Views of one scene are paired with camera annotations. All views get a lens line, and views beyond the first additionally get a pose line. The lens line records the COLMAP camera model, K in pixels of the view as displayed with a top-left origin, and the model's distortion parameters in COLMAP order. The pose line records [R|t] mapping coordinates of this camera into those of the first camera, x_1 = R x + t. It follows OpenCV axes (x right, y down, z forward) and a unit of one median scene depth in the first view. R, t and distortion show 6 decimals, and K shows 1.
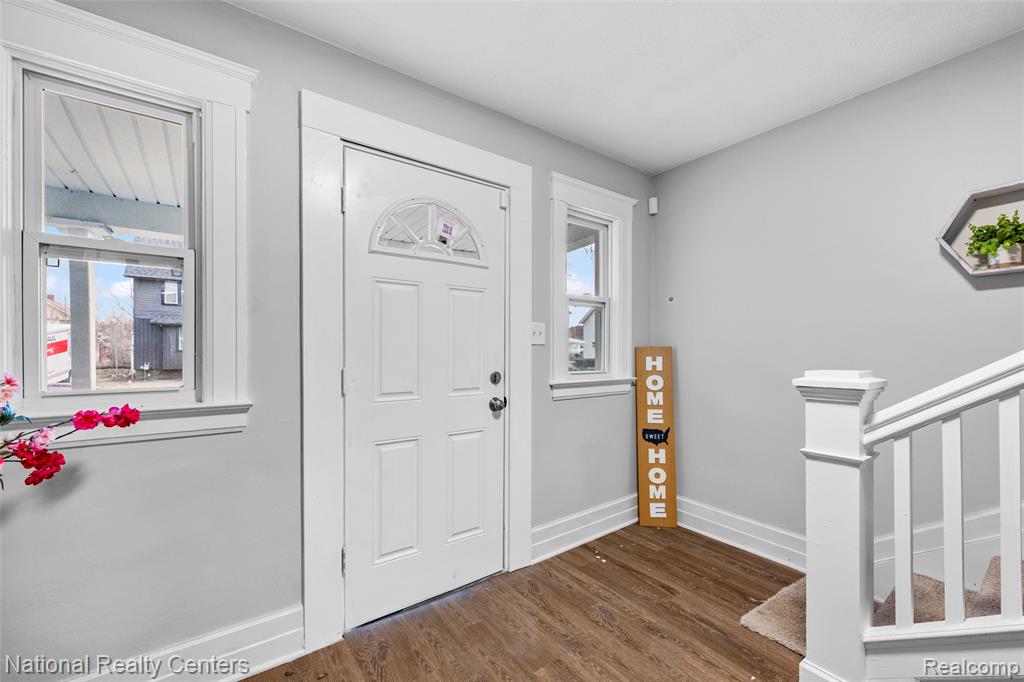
lens RADIAL K [[408.0, 0, 509.6], [0, 408.0, 350.5], [0, 0, 1]] dist [-0.001544, 0.000036]
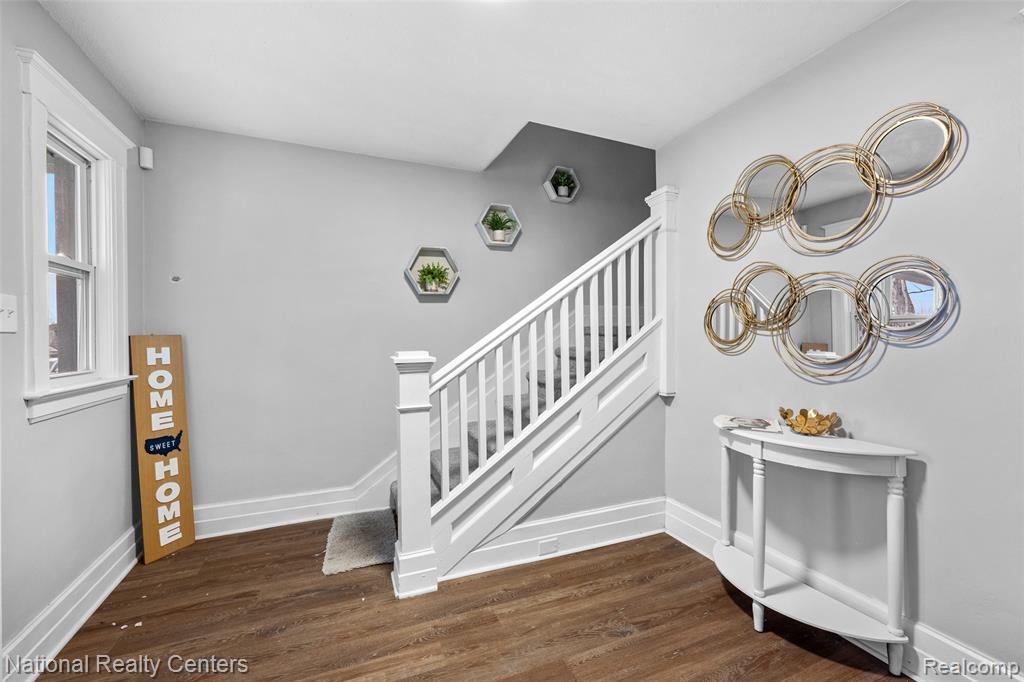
lens RADIAL K [[408.0, 0, 509.3], [0, 408.0, 333.8], [0, 0, 1]] dist [-0.001544, 0.000036]
pose [[0.229795, 0.001516, 0.973238, -0.281461], [0.007791, 0.999964, -0.003397, -0.003942], [-0.973208, 0.008363, 0.229775, 0.141956]]
